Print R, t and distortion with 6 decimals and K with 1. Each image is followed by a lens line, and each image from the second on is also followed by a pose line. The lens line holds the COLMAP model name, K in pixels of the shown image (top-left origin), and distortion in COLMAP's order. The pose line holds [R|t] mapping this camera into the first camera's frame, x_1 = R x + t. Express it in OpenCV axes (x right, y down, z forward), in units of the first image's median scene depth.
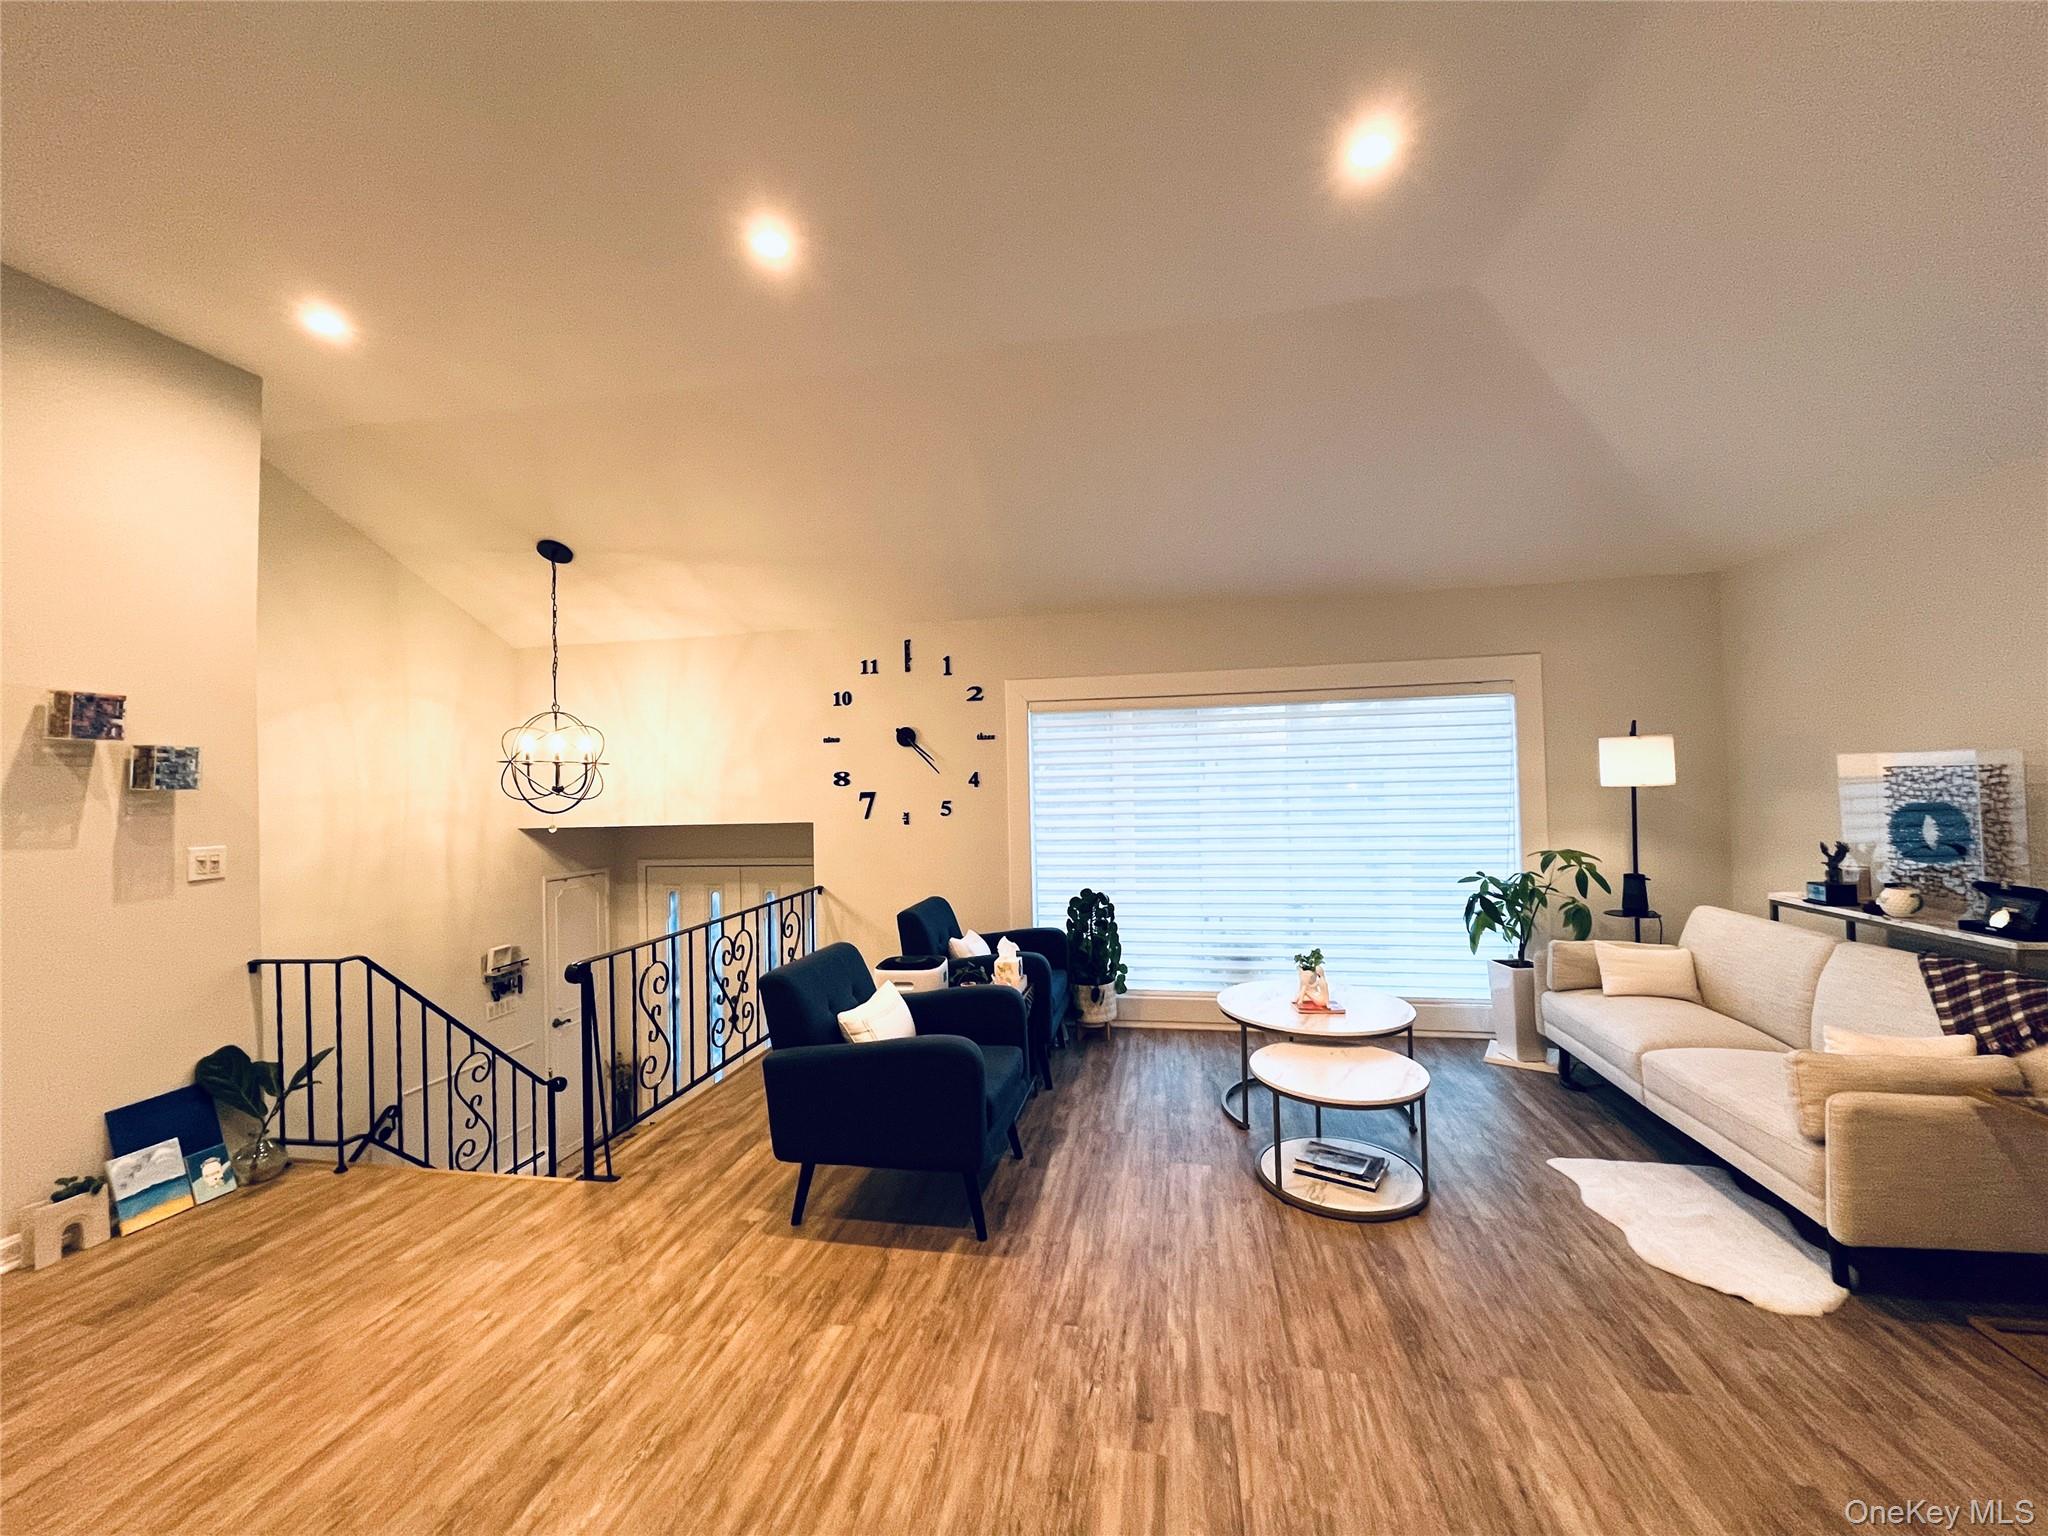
lens RADIAL K [[824.7, 0, 1016.9], [0, 824.7, 770.1], [0, 0, 1]] dist [-0.001319, -0.000711]
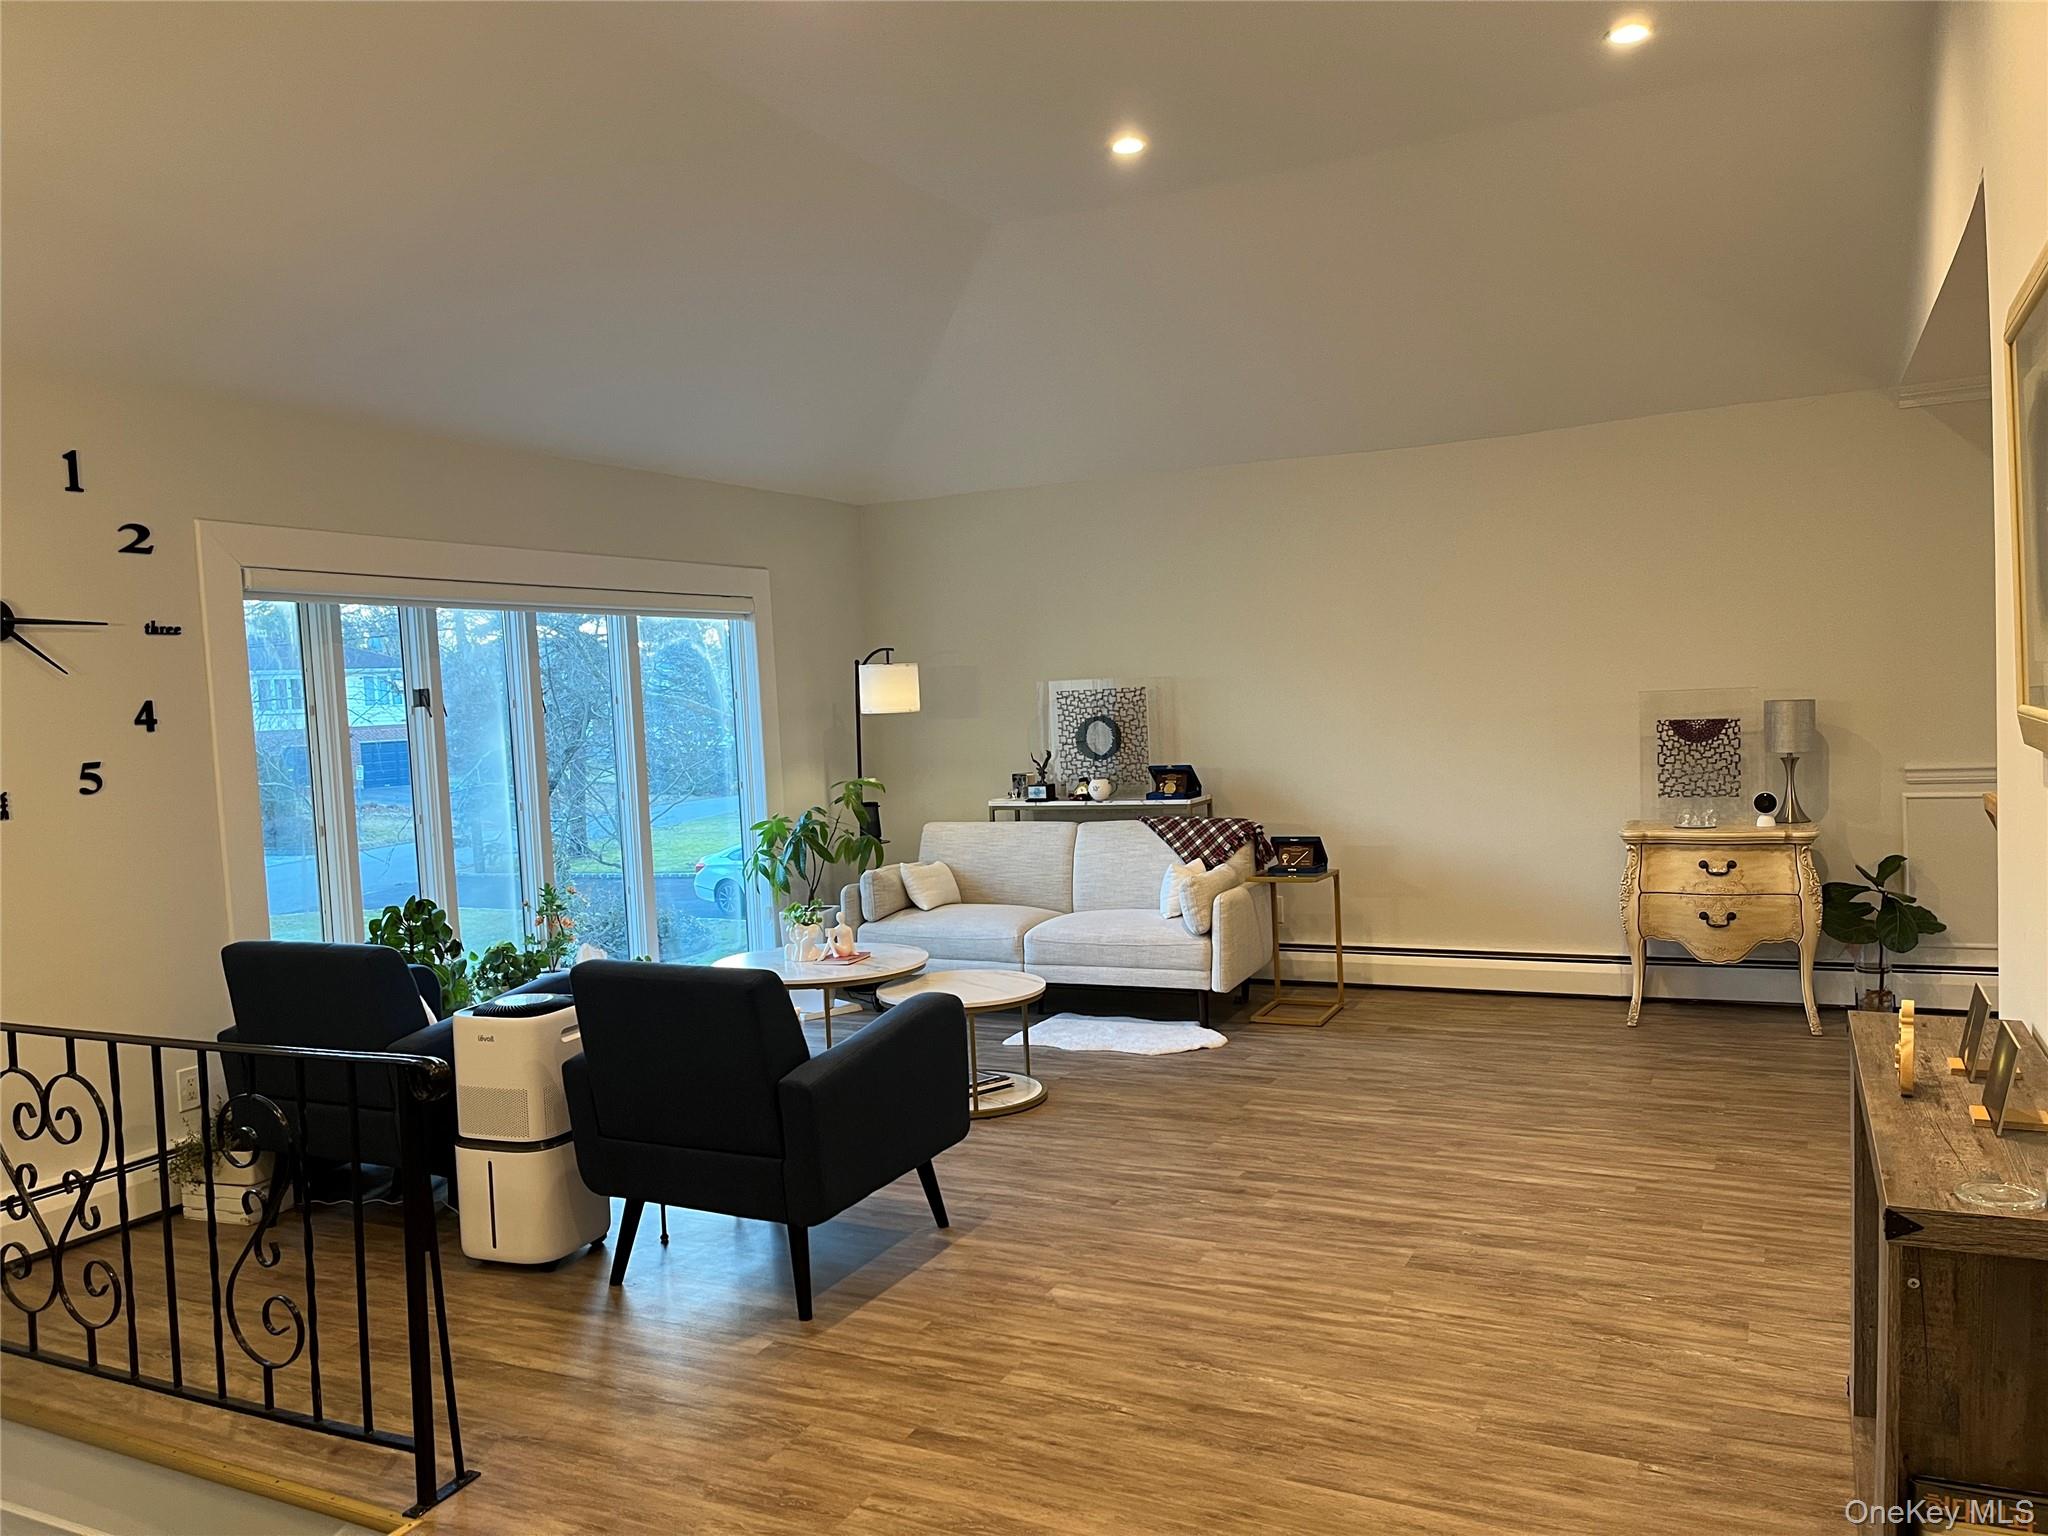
lens RADIAL K [[1536.1, 0, 1014.6], [0, 1536.1, 779.4], [0, 0, 1]] dist [0.035308, -0.013151]
pose [[0.271286, -0.041820, 0.961590, -1.290127], [0.025178, 0.999022, 0.036344, 0.046096], [-0.962169, 0.014351, 0.272074, 0.415314]]
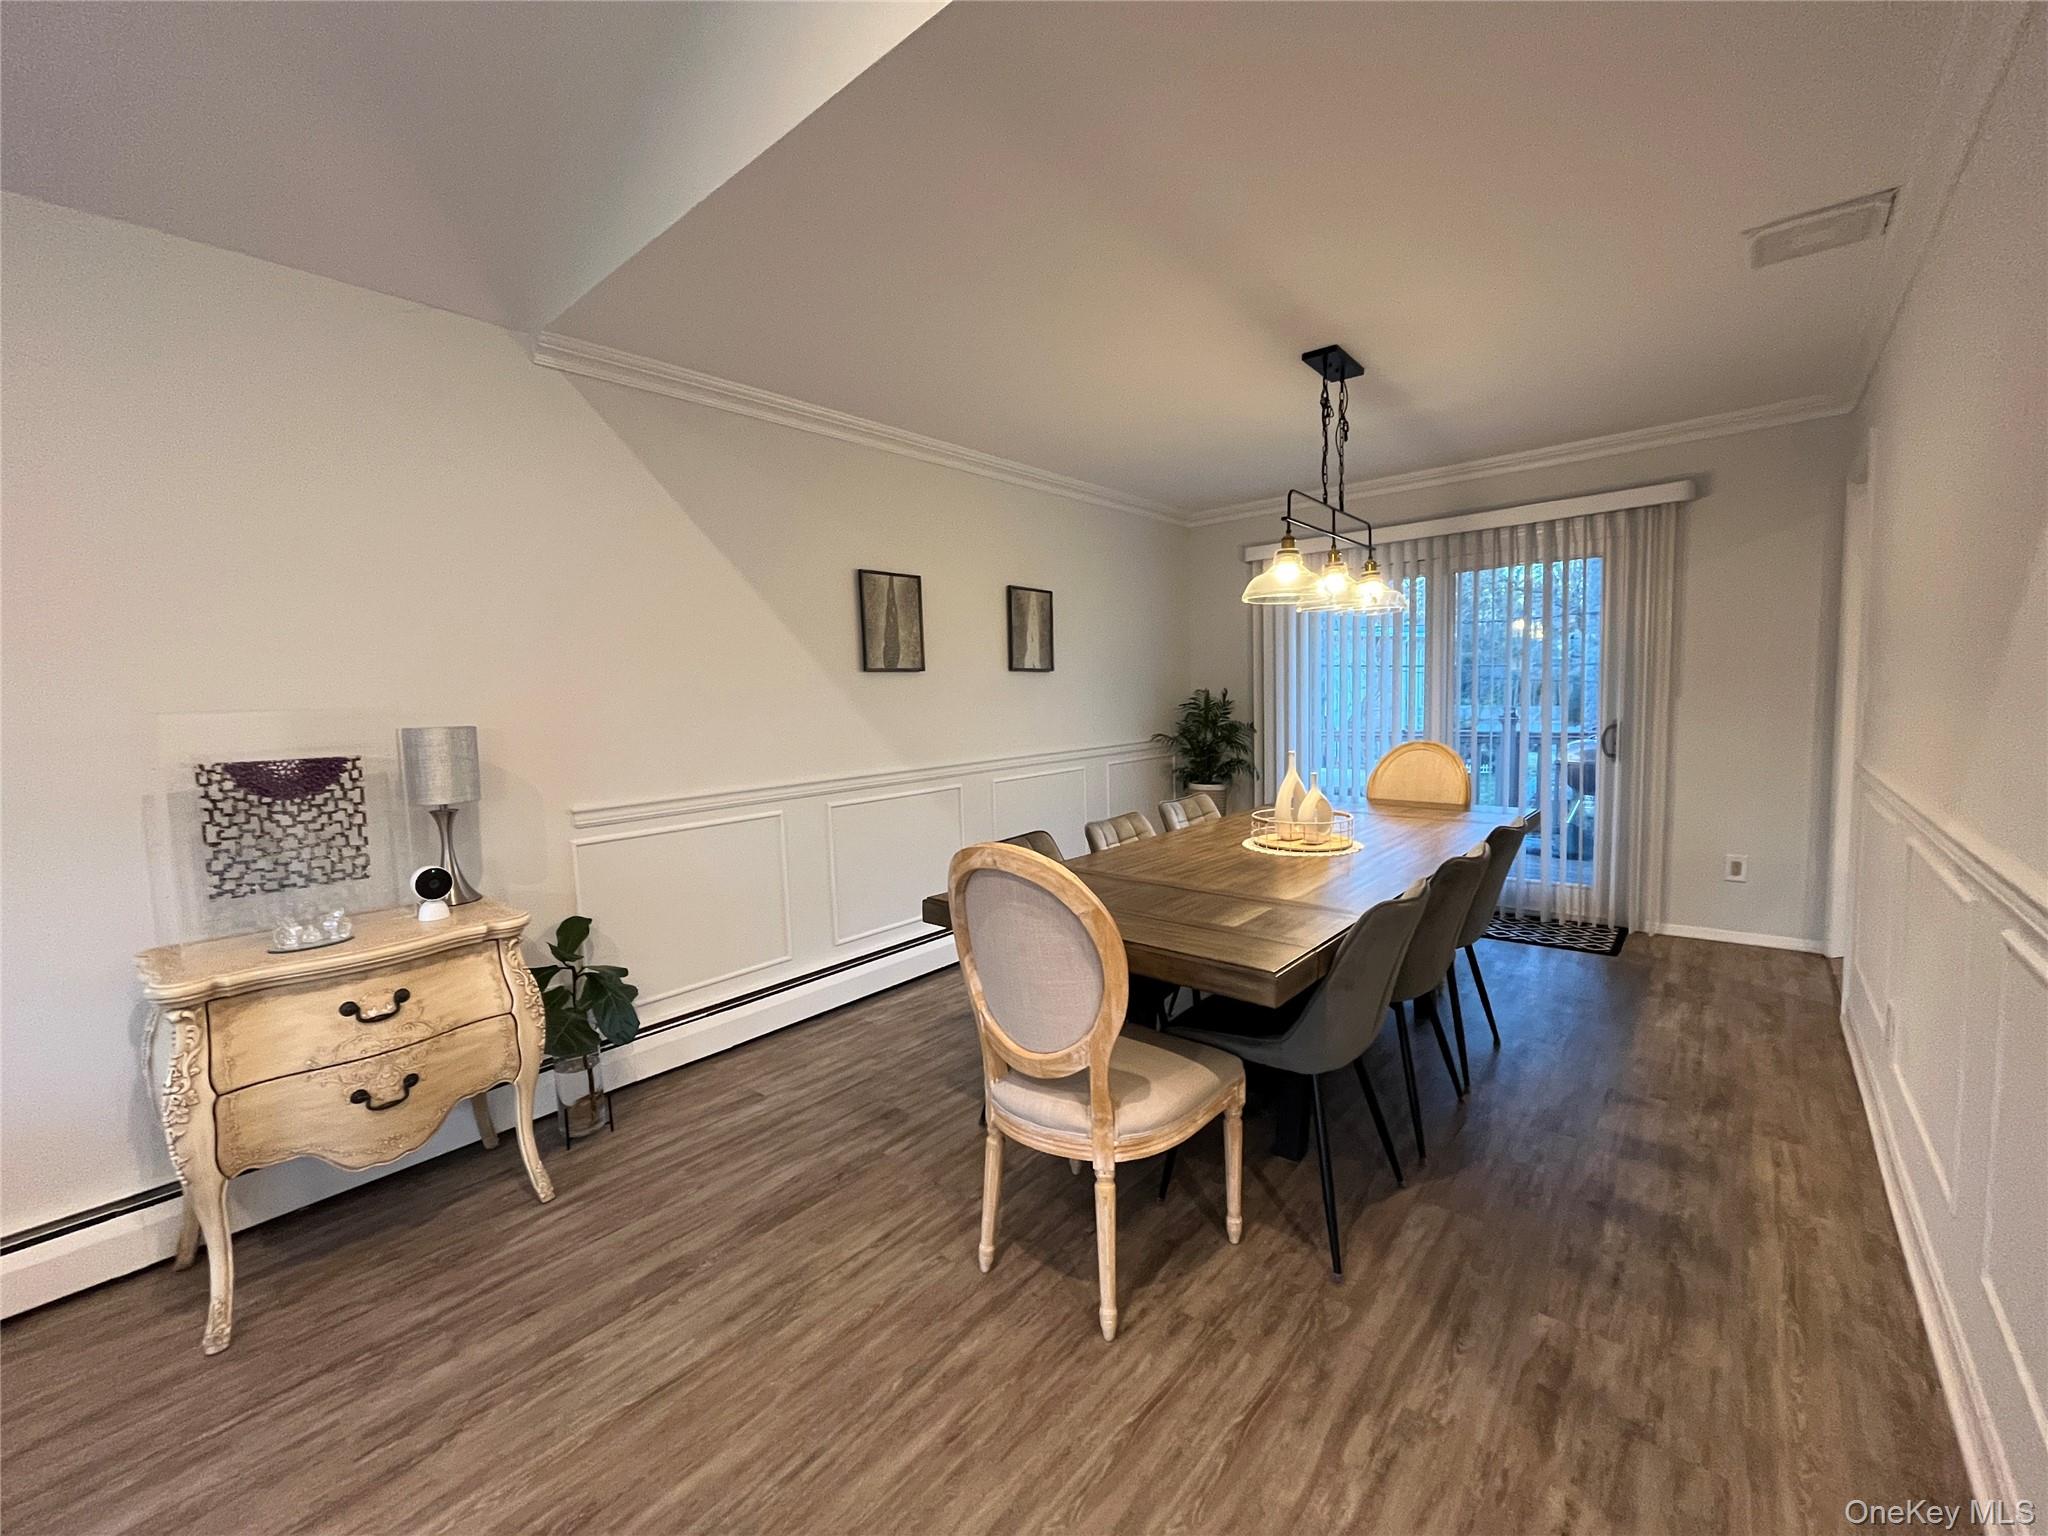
lens RADIAL K [[824.7, 0, 1015.9], [0, 824.7, 770.5], [0, 0, 1]] dist [-0.001319, -0.000711]
pose [[-0.864743, 0.007240, 0.502163, 0.066349], [0.044965, 0.996996, 0.063057, 0.056724], [-0.500198, 0.077108, -0.862471, 0.373347]]
